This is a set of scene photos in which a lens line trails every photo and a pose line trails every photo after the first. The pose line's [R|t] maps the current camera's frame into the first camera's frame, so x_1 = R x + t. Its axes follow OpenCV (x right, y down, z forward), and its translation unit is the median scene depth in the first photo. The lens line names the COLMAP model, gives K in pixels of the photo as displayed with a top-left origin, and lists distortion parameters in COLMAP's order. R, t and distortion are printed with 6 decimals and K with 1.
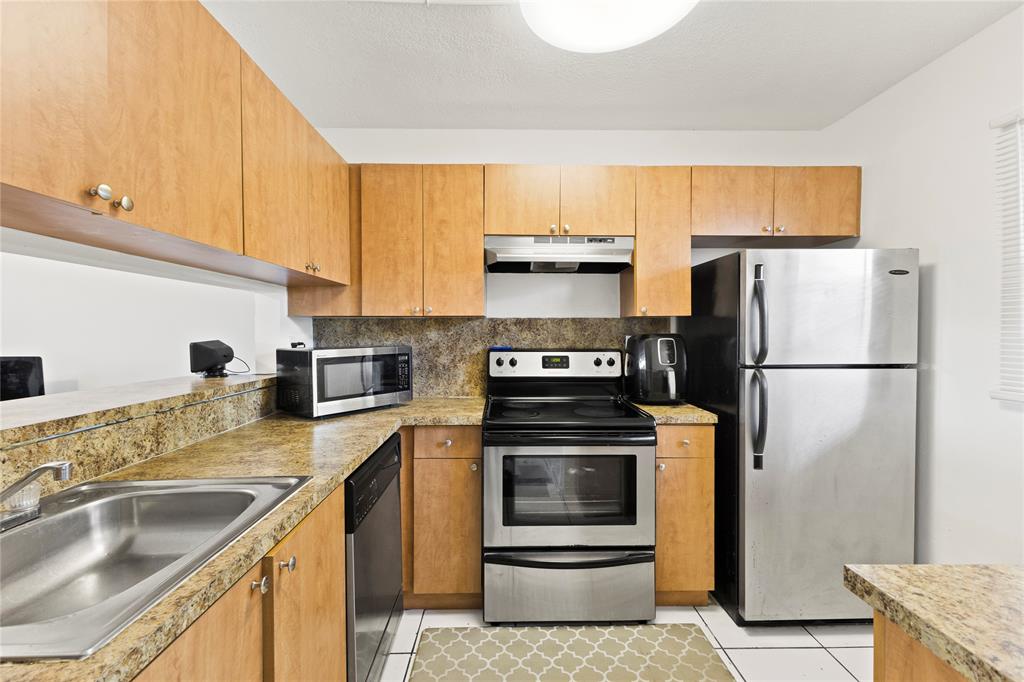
lens RADIAL K [[449.2, 0, 518.6], [0, 449.2, 337.4], [0, 0, 1]] dist [-0.000270, -0.000094]
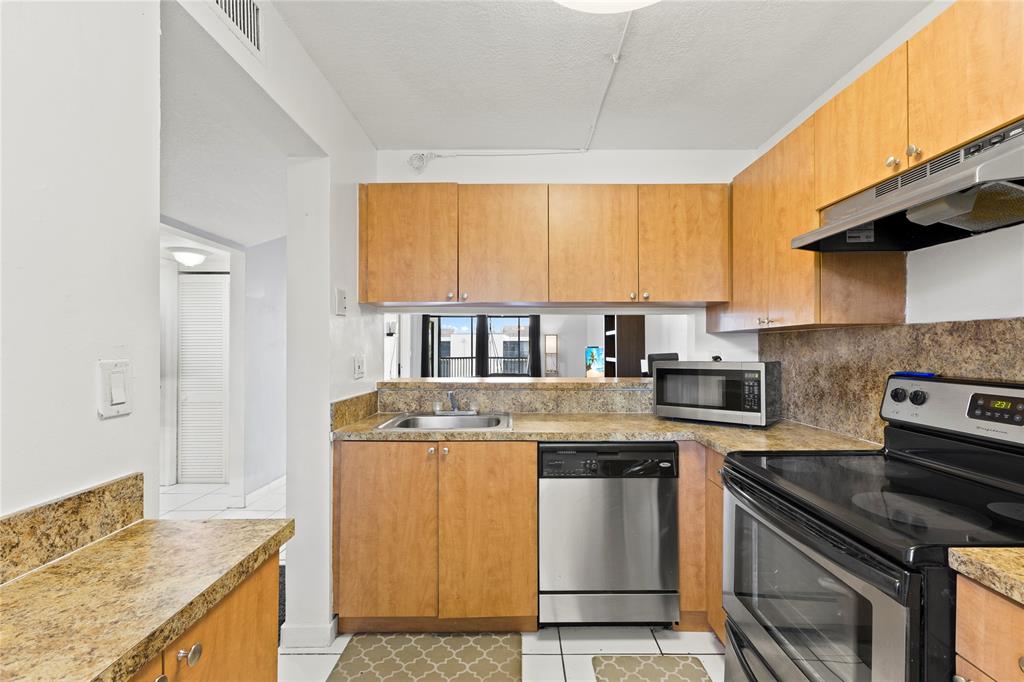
lens RADIAL K [[459.3, 0, 519.4], [0, 459.3, 346.4], [0, 0, 1]] dist [0.005838, -0.000073]
pose [[-0.042462, -0.001723, -0.999097, 0.690844], [-0.015194, 0.999884, -0.001078, -0.004556], [0.998983, 0.015134, -0.042483, 0.574757]]
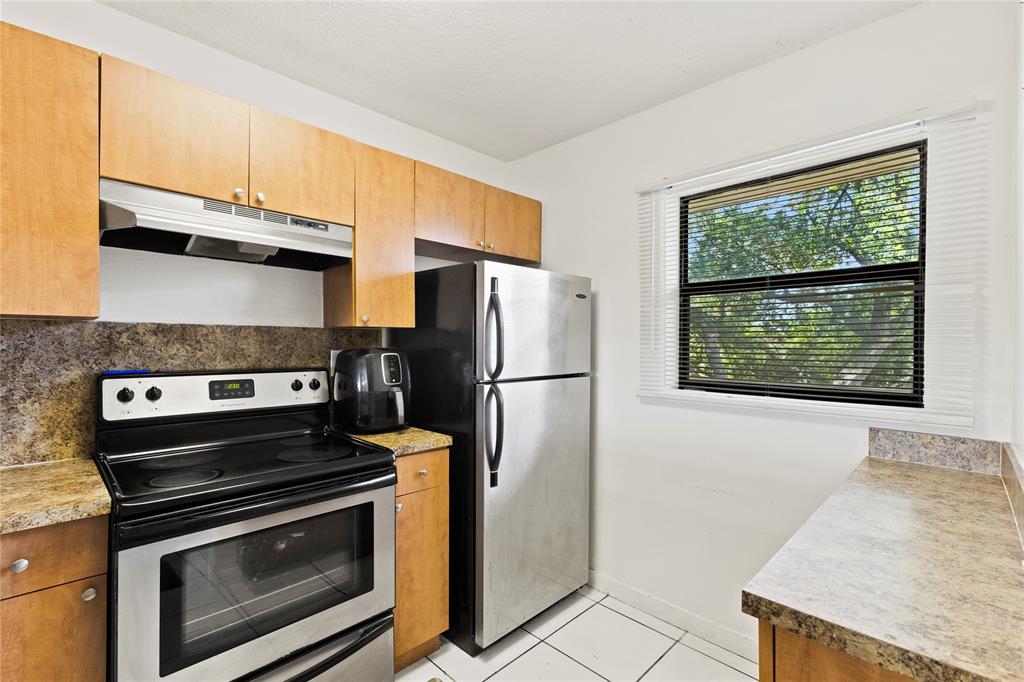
lens RADIAL K [[459.3, 0, 525.1], [0, 459.3, 346.2], [0, 0, 1]] dist [0.005838, -0.000073]
pose [[0.718390, 0.000326, 0.695641, -0.098835], [0.006222, 0.999957, -0.006894, -0.004029], [-0.695613, 0.009281, 0.718357, 0.203927]]
